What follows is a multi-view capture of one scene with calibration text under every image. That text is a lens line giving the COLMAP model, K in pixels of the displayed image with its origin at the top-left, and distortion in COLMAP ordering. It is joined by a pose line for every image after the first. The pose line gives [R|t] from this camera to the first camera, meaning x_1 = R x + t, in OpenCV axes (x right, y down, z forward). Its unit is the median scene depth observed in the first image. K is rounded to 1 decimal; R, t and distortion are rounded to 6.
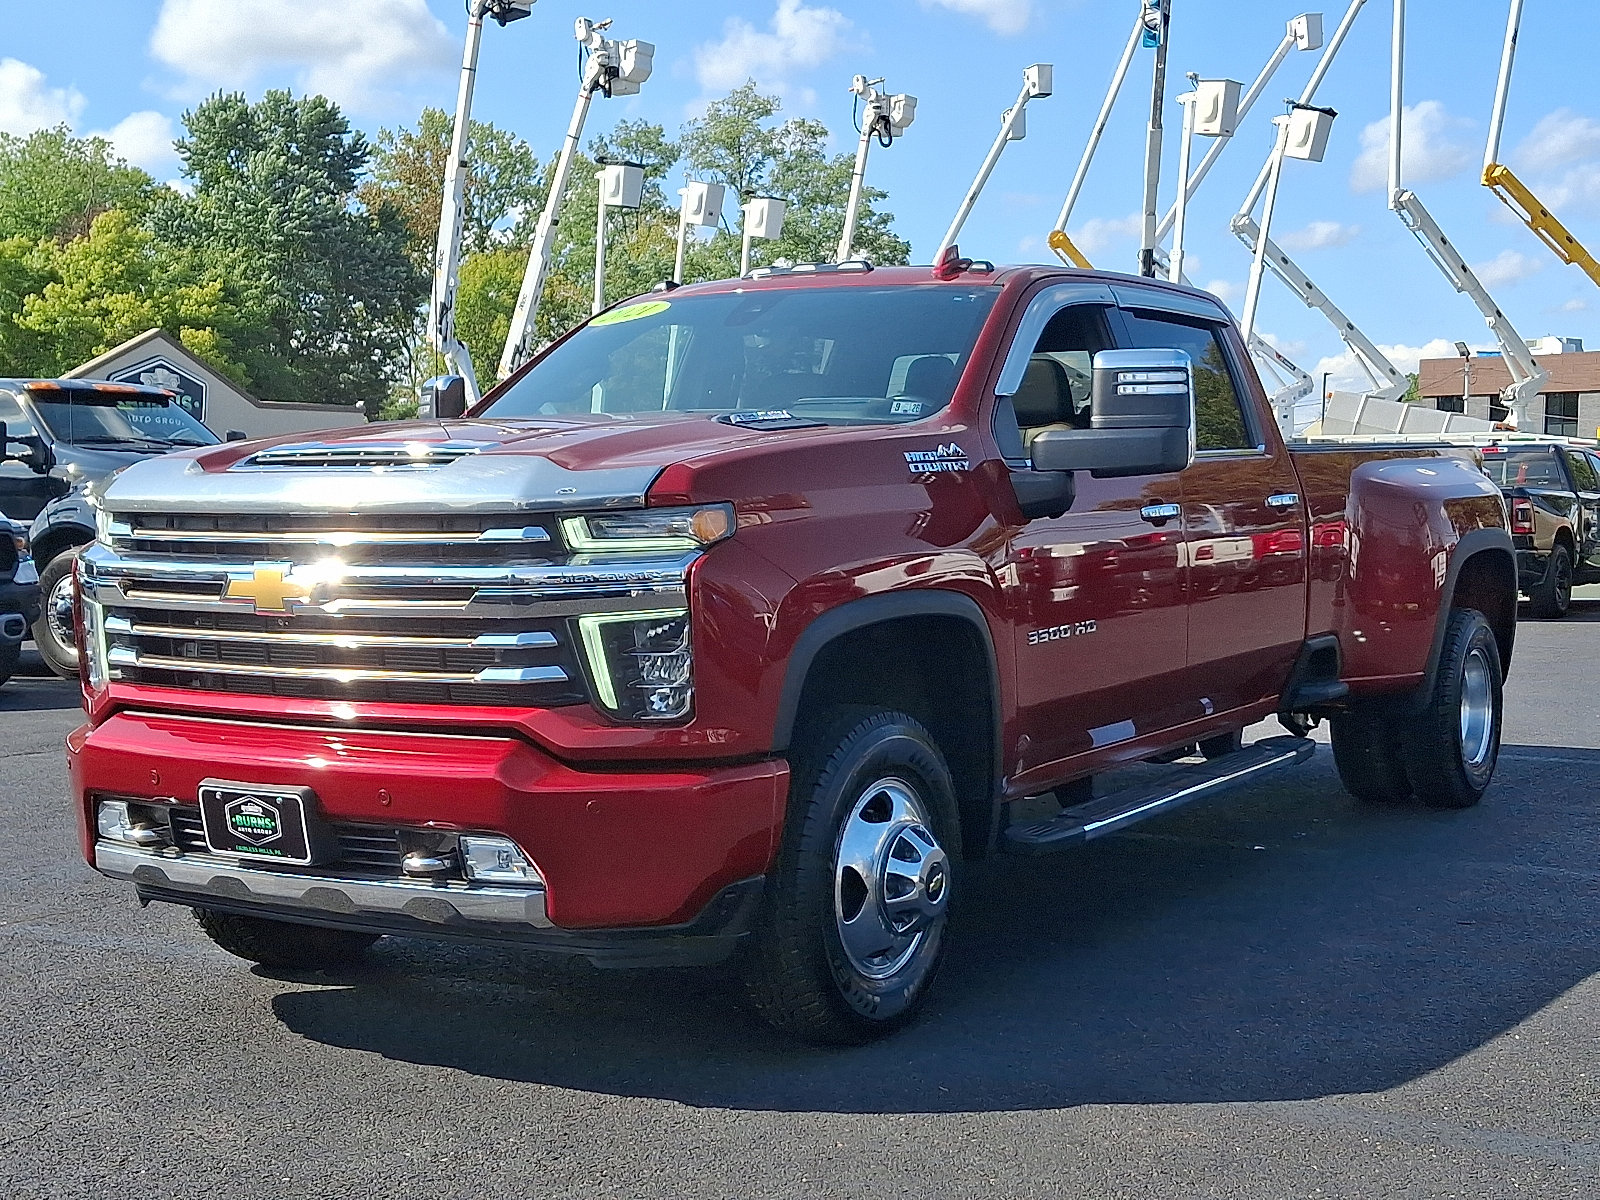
lens RADIAL K [[2009.8, 0, 800.0], [0, 2009.8, 600.0], [0, 0, 1]] dist [0.185659, -0.484104]
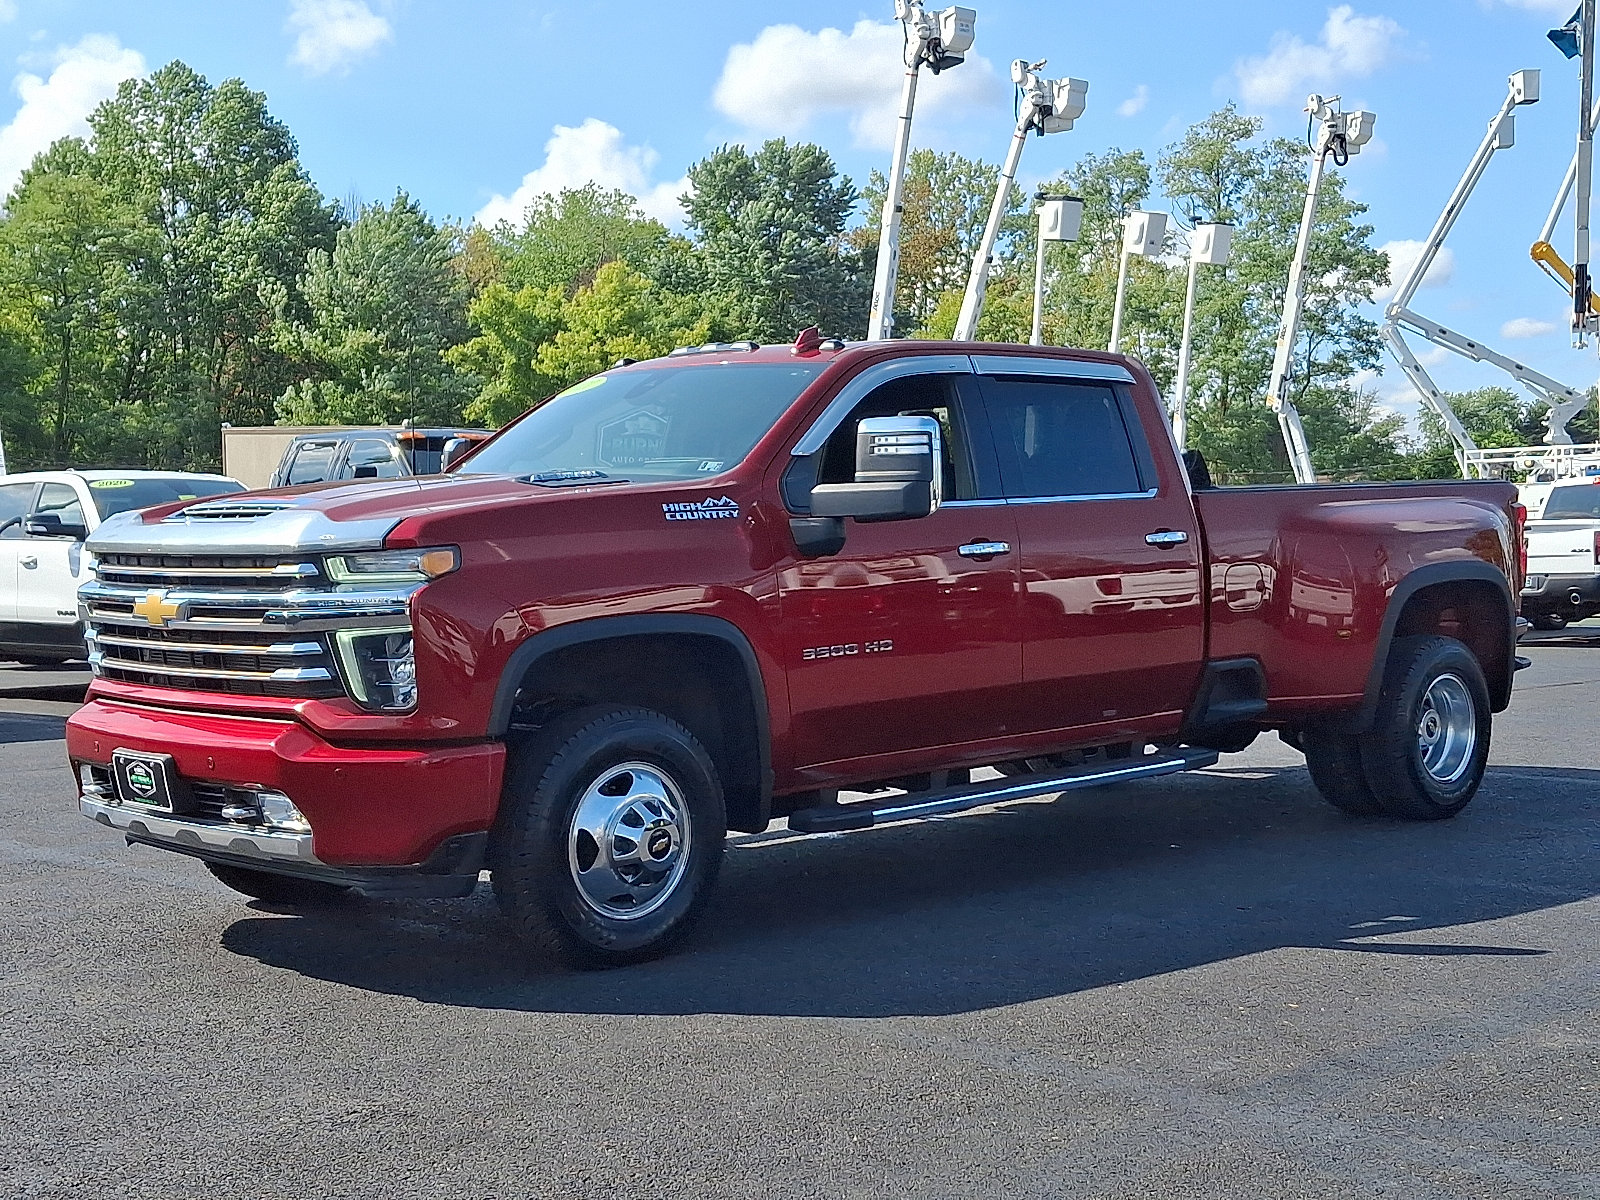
lens RADIAL K [[2009.8, 0, 800.0], [0, 2009.8, 600.0], [0, 0, 1]] dist [0.185659, -0.484104]
pose [[0.968690, 0.005098, -0.248219, 0.418137], [-0.008366, 0.999892, -0.012111, 0.001015], [0.248131, 0.013809, 0.968628, -0.182312]]
